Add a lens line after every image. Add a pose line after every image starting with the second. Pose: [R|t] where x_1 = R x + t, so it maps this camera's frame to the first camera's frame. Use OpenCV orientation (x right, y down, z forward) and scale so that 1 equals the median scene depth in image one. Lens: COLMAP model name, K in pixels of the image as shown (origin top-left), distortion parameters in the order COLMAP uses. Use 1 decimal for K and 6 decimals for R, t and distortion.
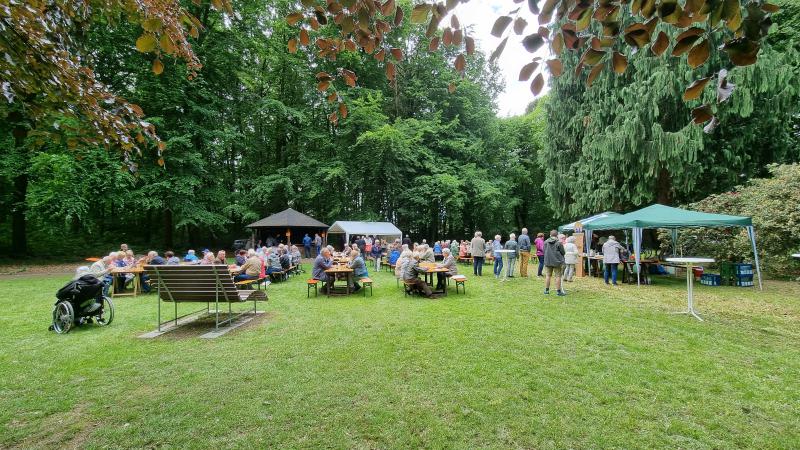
lens RADIAL K [[331.1, 0, 403.3], [0, 331.1, 225.9], [0, 0, 1]] dist [0.010800, -0.000983]
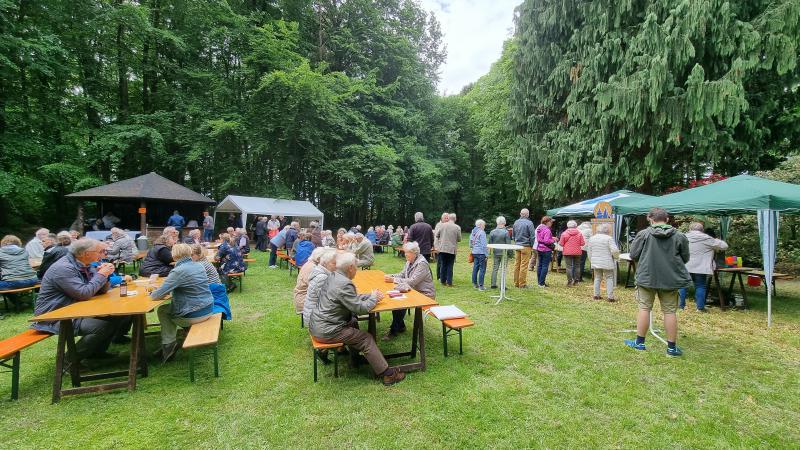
lens RADIAL K [[331.1, 0, 403.9], [0, 331.1, 227.6], [0, 0, 1]] dist [0.010800, -0.000983]
pose [[0.974047, 0.023161, 0.225157, 0.005901], [-0.033735, 0.998495, 0.043232, 0.011380], [-0.223817, -0.049706, 0.973363, 0.222136]]
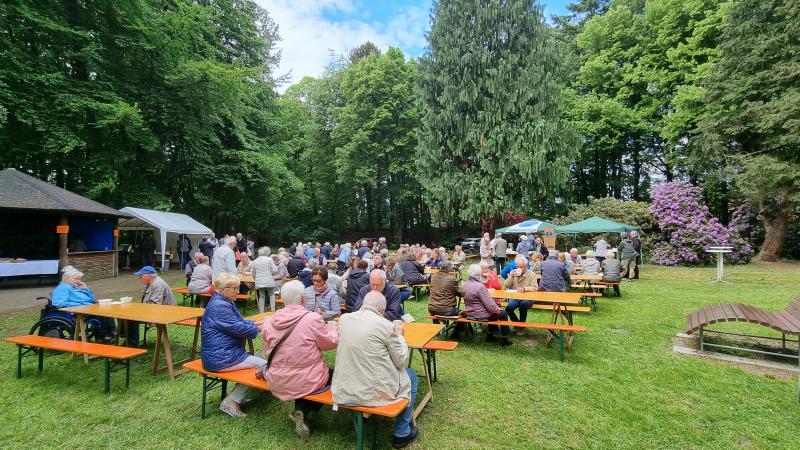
lens RADIAL K [[379.5, 0, 406.6], [0, 379.5, 225.7], [0, 0, 1]] dist [0.016478, -0.000115]
pose [[0.579211, 0.034589, 0.814443, -0.452527], [-0.030203, 0.999324, -0.020961, 0.015385], [-0.814618, -0.012457, 0.579864, 0.294504]]
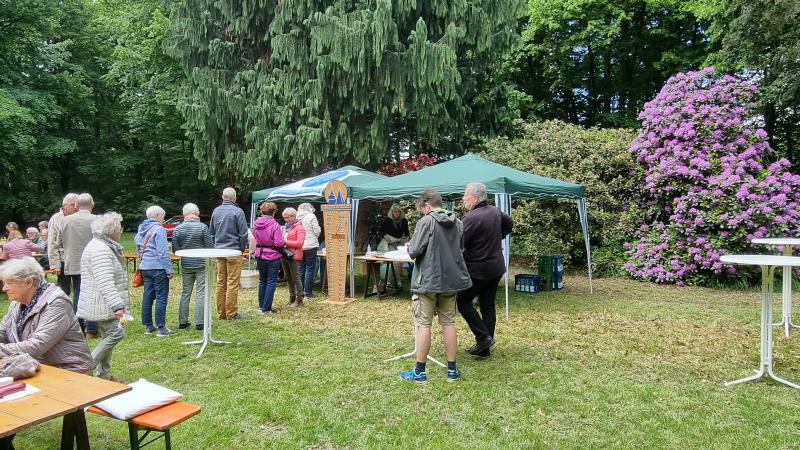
lens RADIAL K [[514.7, 0, 400.8], [0, 514.7, 227.9], [0, 0, 1]] dist [0.014744, -0.012397]
pose [[0.569622, -0.008608, 0.821862, 0.000858], [-0.030807, 0.999019, 0.031815, 0.013448], [-0.821329, -0.043442, 0.568798, 0.253365]]
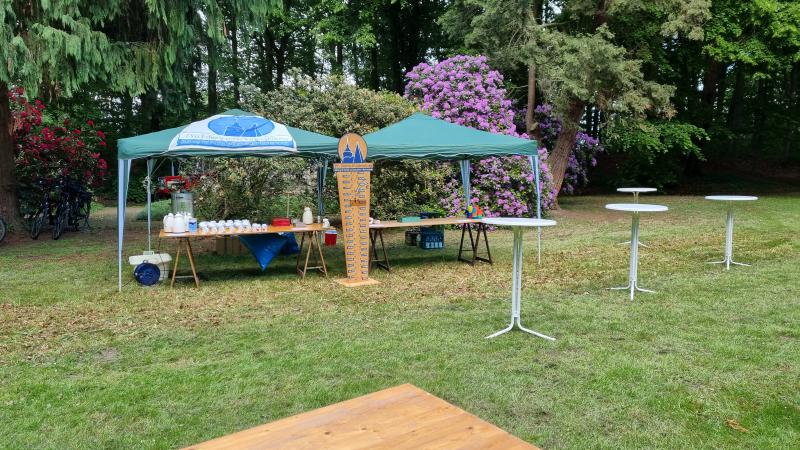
lens RADIAL K [[596.7, 0, 404.5], [0, 596.7, 222.8], [0, 0, 1]] dist [0.066693, -0.028334]
pose [[-0.382393, -0.060116, 0.922042, -0.049731], [-0.013062, 0.998133, 0.059661, 0.022367], [-0.923908, 0.010770, -0.382464, 0.577941]]
